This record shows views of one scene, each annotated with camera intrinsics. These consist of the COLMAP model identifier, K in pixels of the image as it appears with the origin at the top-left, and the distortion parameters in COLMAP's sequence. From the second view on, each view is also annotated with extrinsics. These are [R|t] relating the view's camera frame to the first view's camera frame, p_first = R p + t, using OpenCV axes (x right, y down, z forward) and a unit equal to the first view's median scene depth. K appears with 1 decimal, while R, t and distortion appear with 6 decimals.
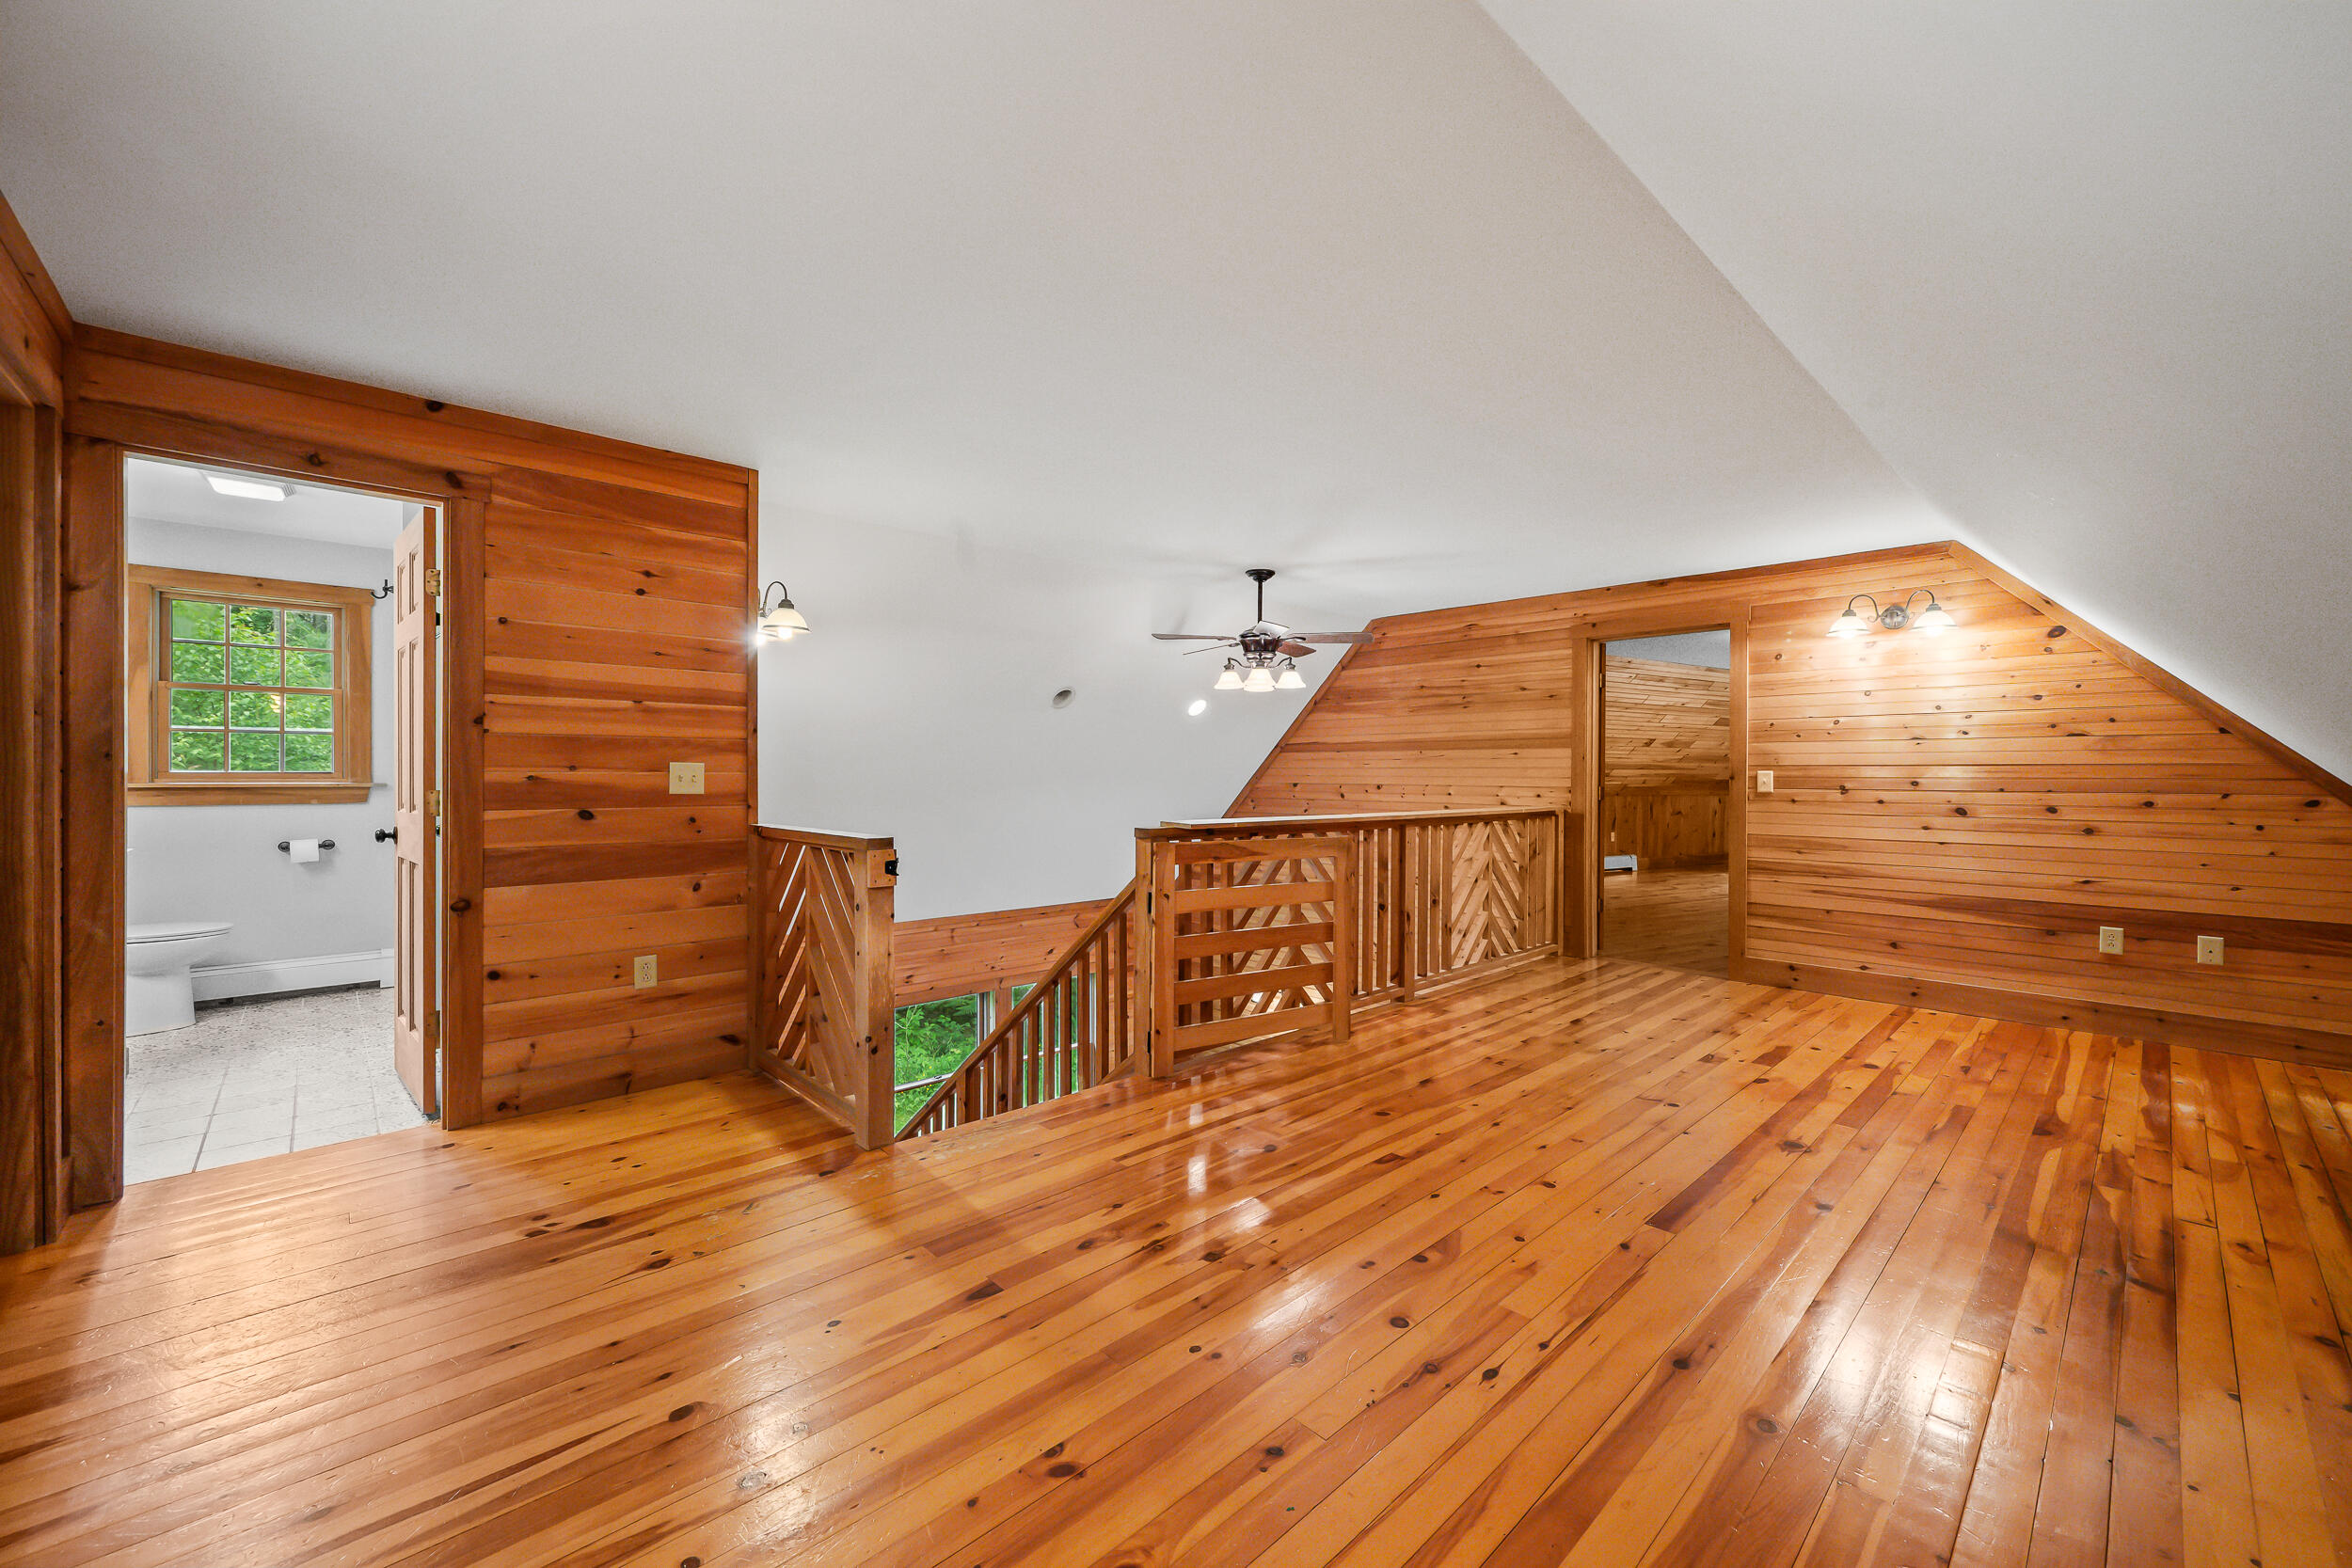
lens RADIAL K [[916.1, 0, 1173.3], [0, 916.1, 779.4], [0, 0, 1]] dist [0.000294, -0.000159]
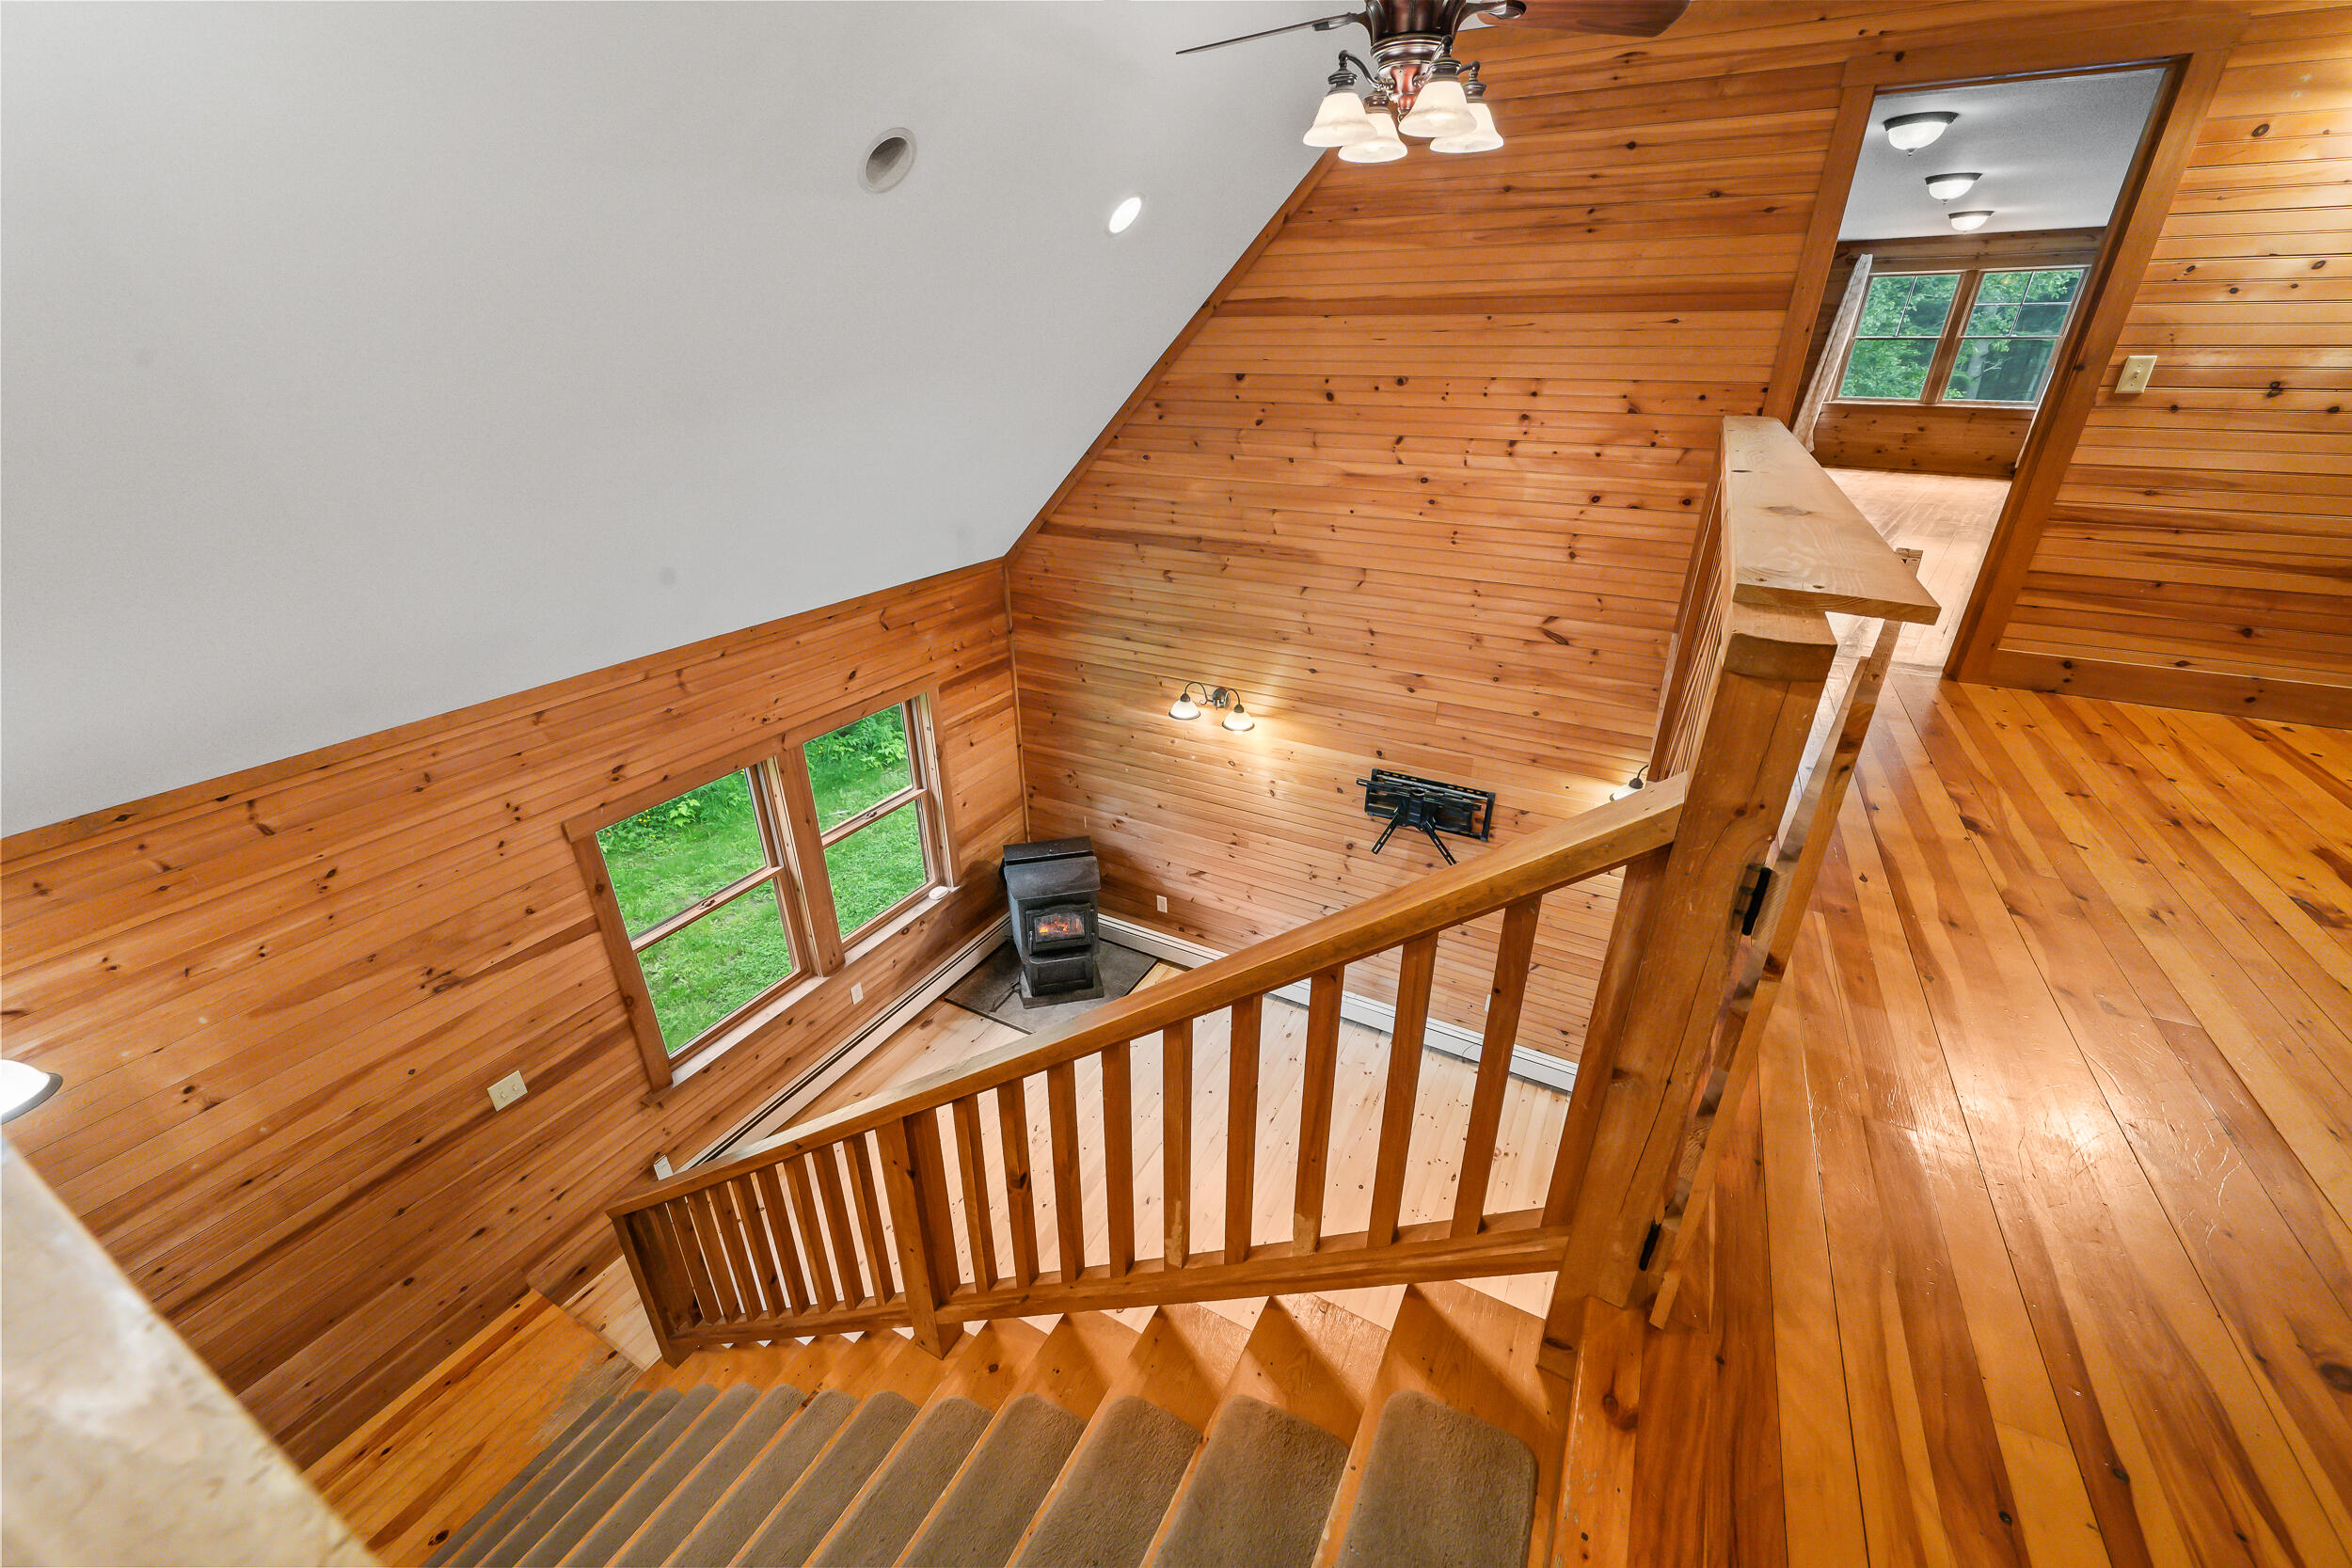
lens RADIAL K [[916.1, 0, 1173.3], [0, 916.1, 779.4], [0, 0, 1]] dist [0.000294, -0.000159]
pose [[0.944811, -0.139162, 0.296589, -0.187170], [0.001682, 0.907348, 0.420376, -0.010347], [-0.327610, -0.396677, 0.857507, 0.572830]]
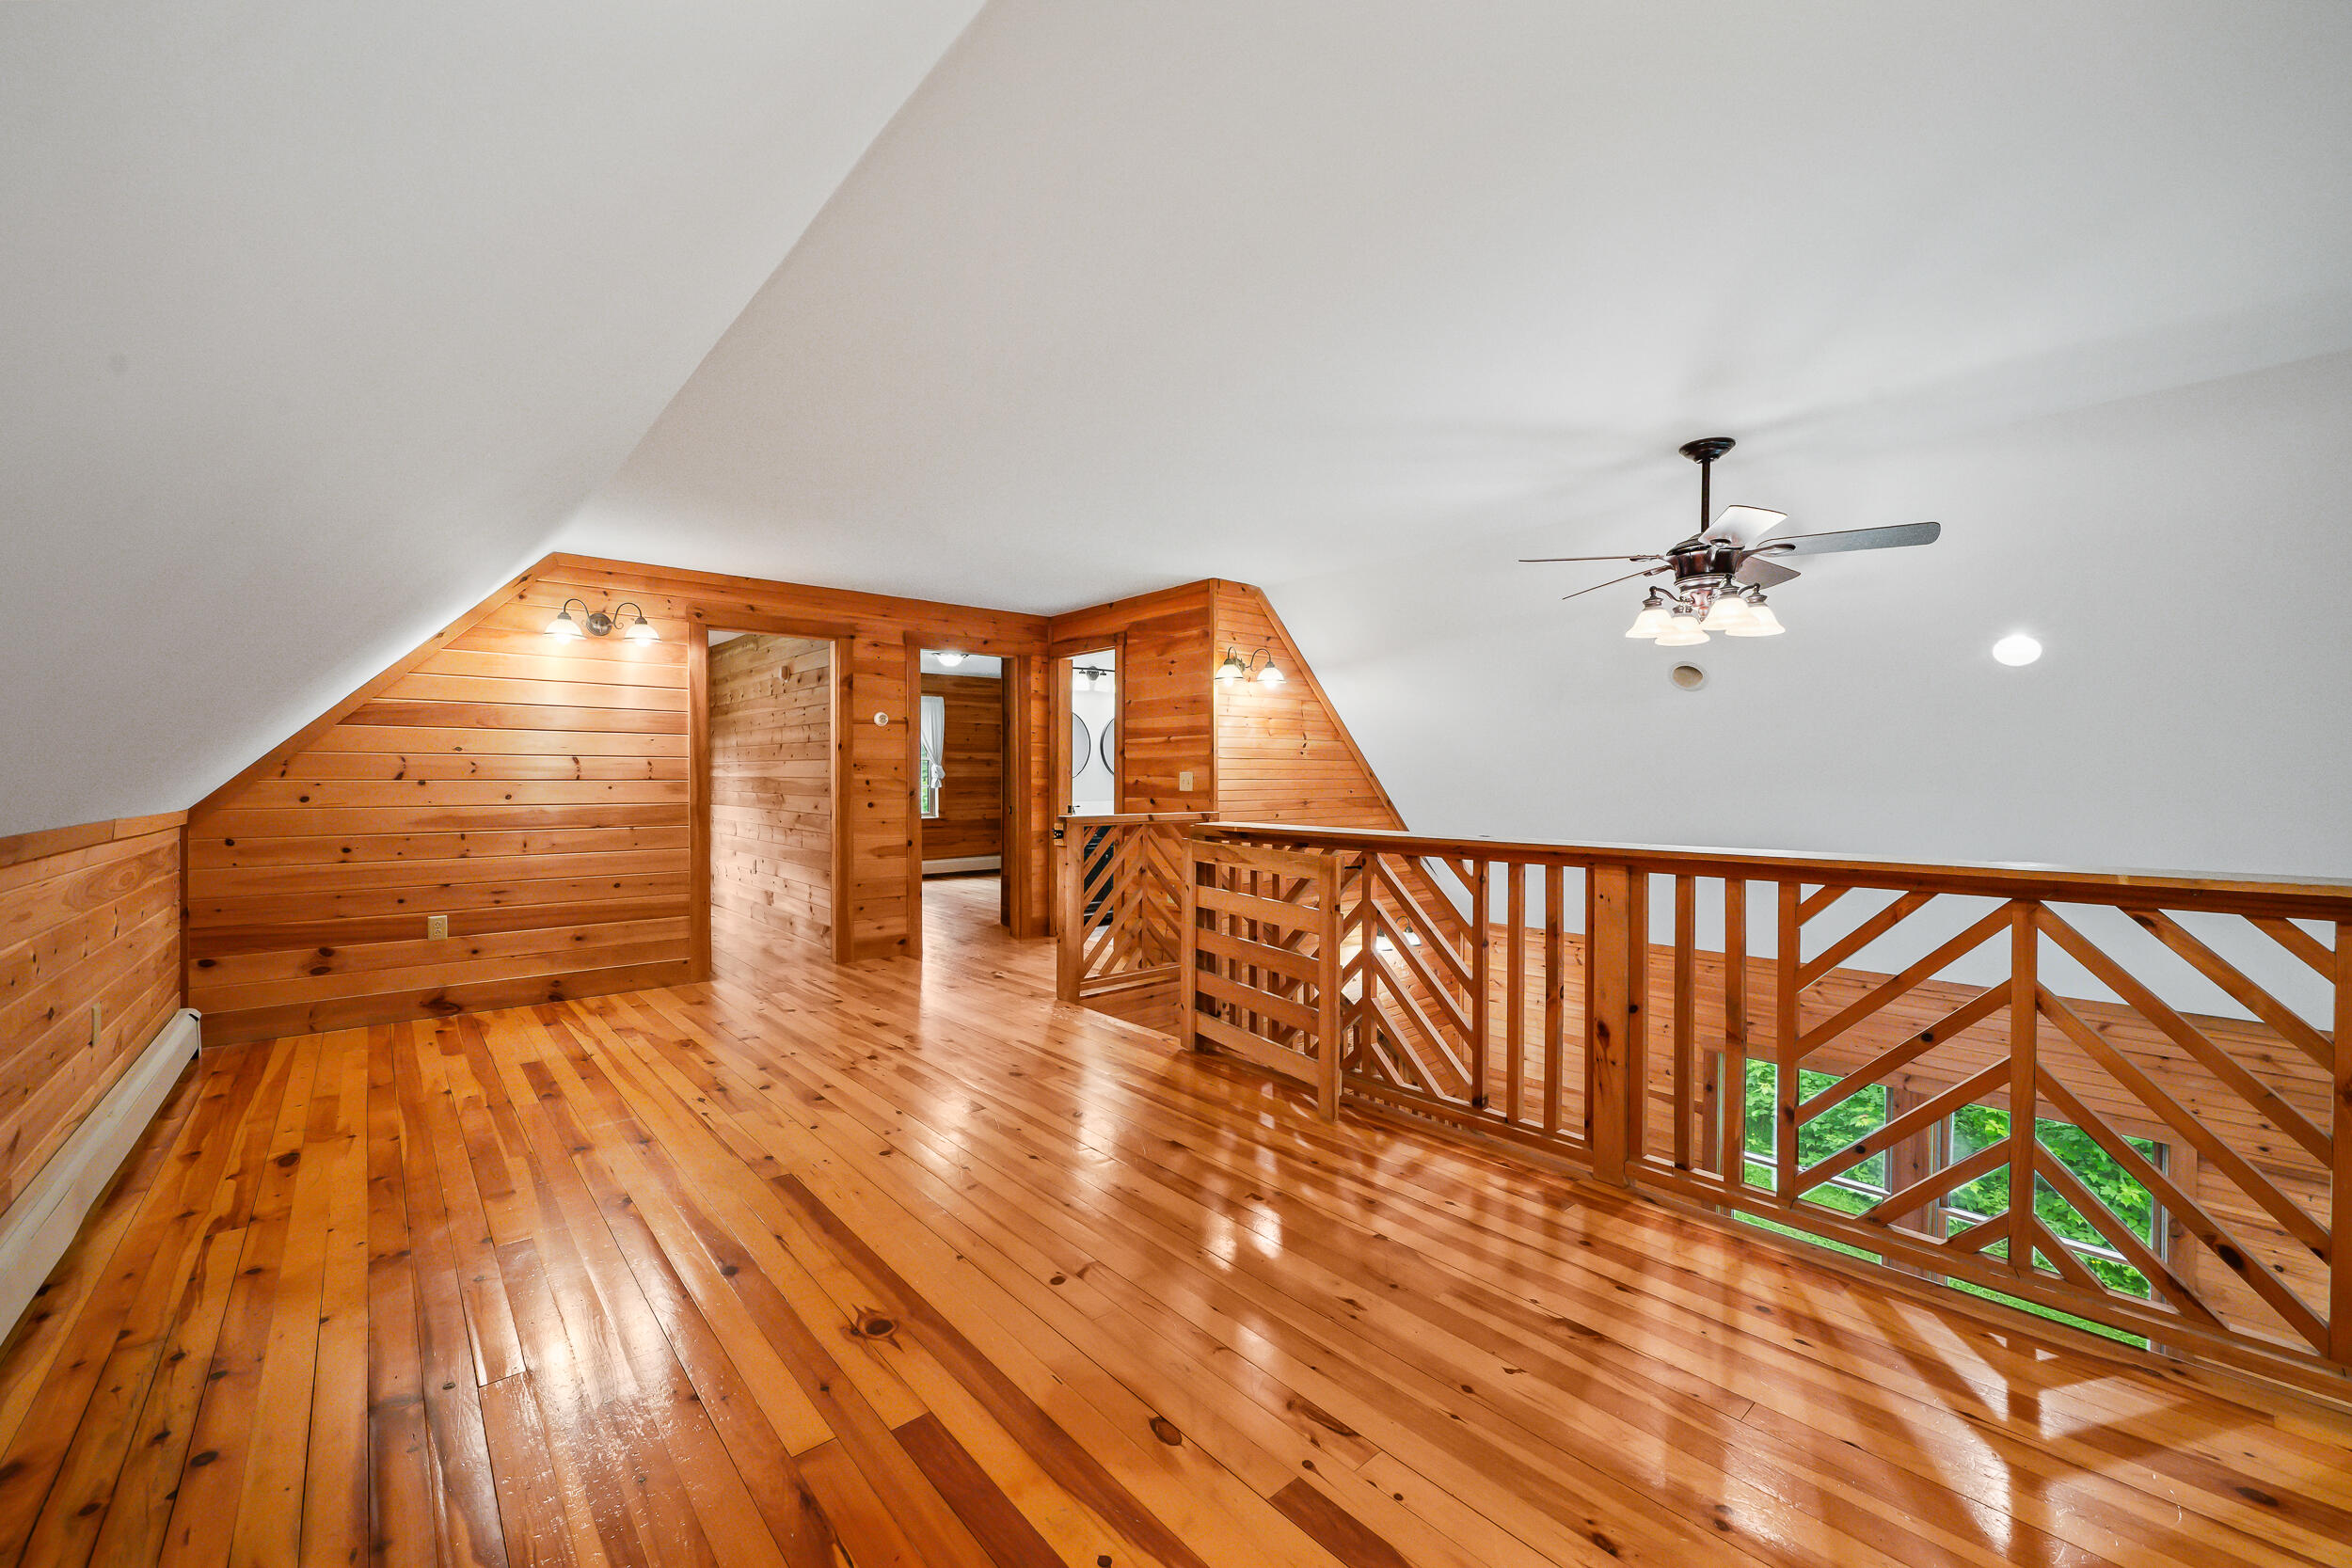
lens RADIAL K [[916.1, 0, 1173.3], [0, 916.1, 779.4], [0, 0, 1]] dist [0.000294, -0.000159]
pose [[-0.027072, -0.003926, -0.999626, 0.746807], [-0.003365, 0.999987, -0.003836, 0.001207], [0.999628, 0.003260, -0.027085, 0.686835]]
